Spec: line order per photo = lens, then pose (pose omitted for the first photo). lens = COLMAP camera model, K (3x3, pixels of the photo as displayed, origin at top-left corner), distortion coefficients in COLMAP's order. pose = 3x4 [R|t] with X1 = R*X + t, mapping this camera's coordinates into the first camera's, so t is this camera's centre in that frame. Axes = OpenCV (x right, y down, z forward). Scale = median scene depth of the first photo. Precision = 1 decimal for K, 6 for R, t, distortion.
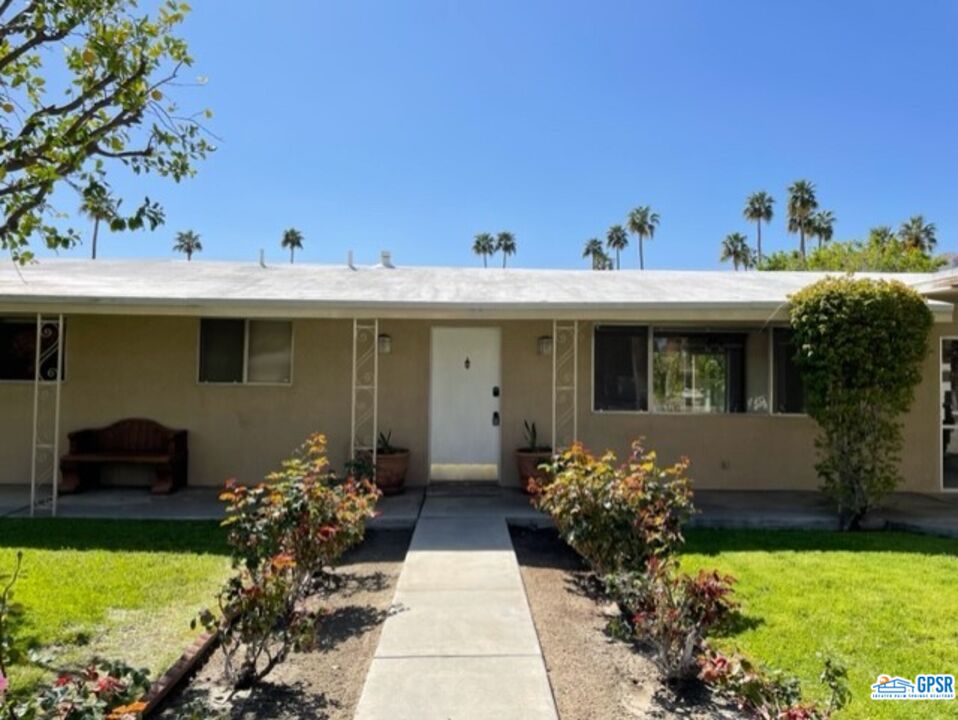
lens RADIAL K [[725.9, 0, 485.9], [0, 725.9, 351.4], [0, 0, 1]] dist [0.067046, -0.054828]
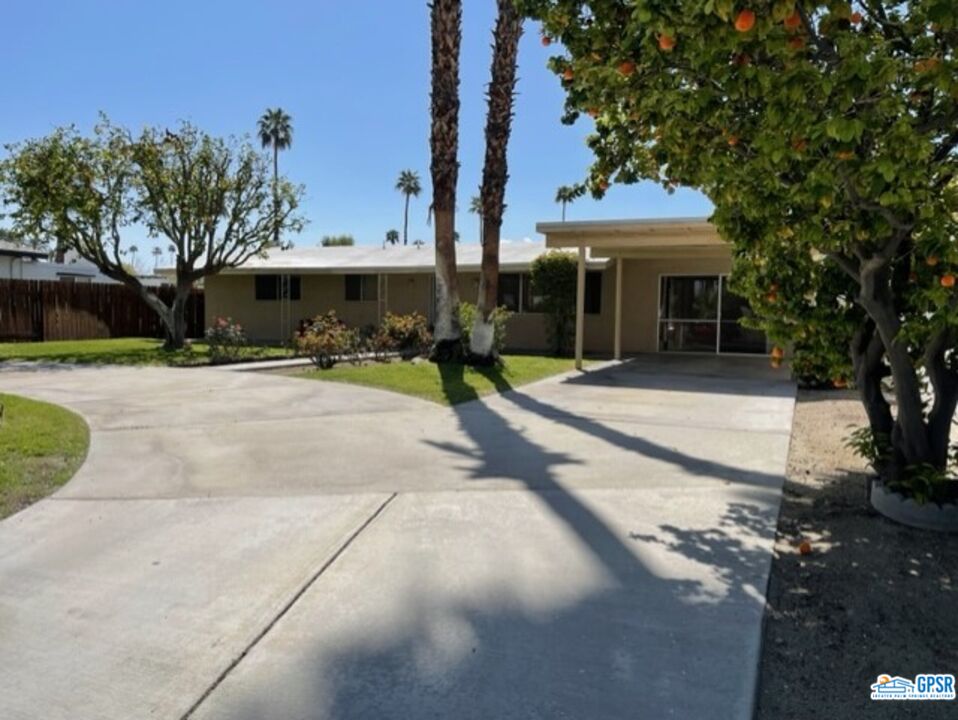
lens RADIAL K [[725.9, 0, 482.7], [0, 725.9, 360.2], [0, 0, 1]] dist [0.067046, -0.054828]
pose [[0.910324, 0.024819, -0.413152, 0.140637], [0.011005, 0.996396, 0.084102, 0.005406], [0.413751, -0.081107, 0.906770, -0.138317]]
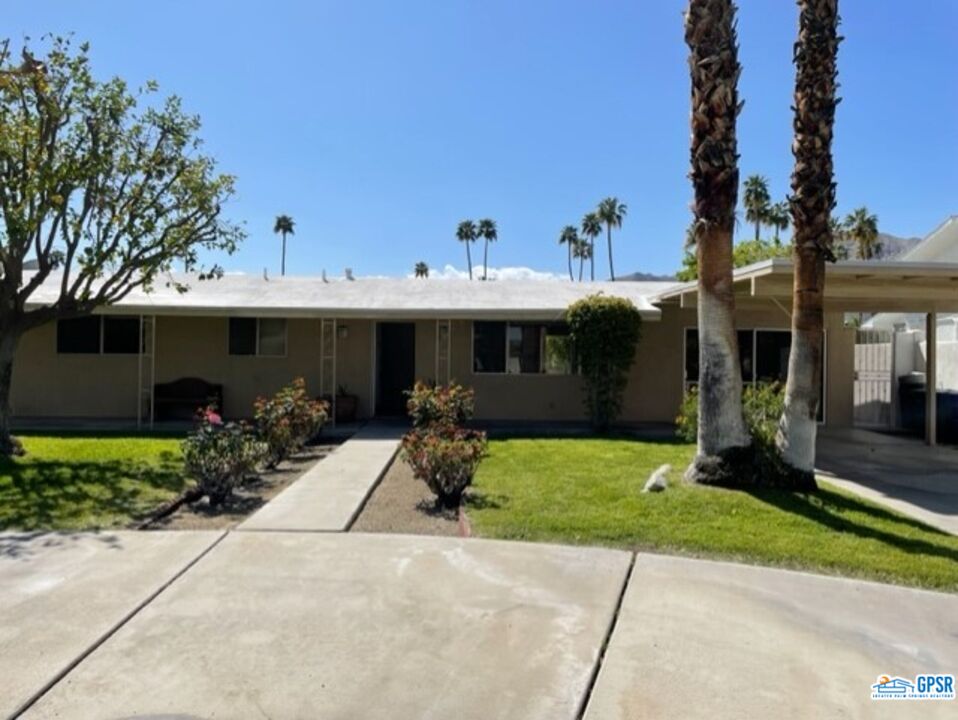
lens RADIAL K [[725.9, 0, 483.7], [0, 725.9, 356.4], [0, 0, 1]] dist [0.067046, -0.054828]
pose [[0.999981, -0.000141, 0.006241, 0.022799], [-0.000069, 0.999436, 0.033589, -0.001412], [-0.006242, -0.033589, 0.999416, -0.087173]]
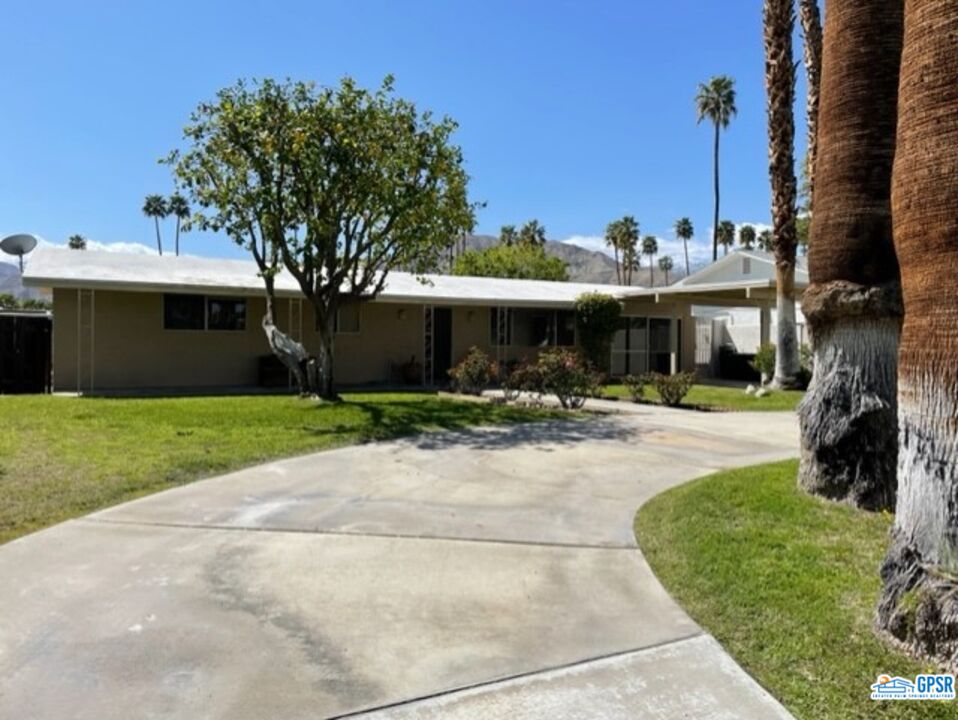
lens RADIAL K [[725.9, 0, 483.5], [0, 725.9, 358.4], [0, 0, 1]] dist [0.067046, -0.054828]
pose [[0.879036, -0.012702, 0.476586, -0.128596], [-0.013344, 0.998598, 0.051228, 0.000899], [-0.476568, -0.051391, 0.877634, -0.130347]]
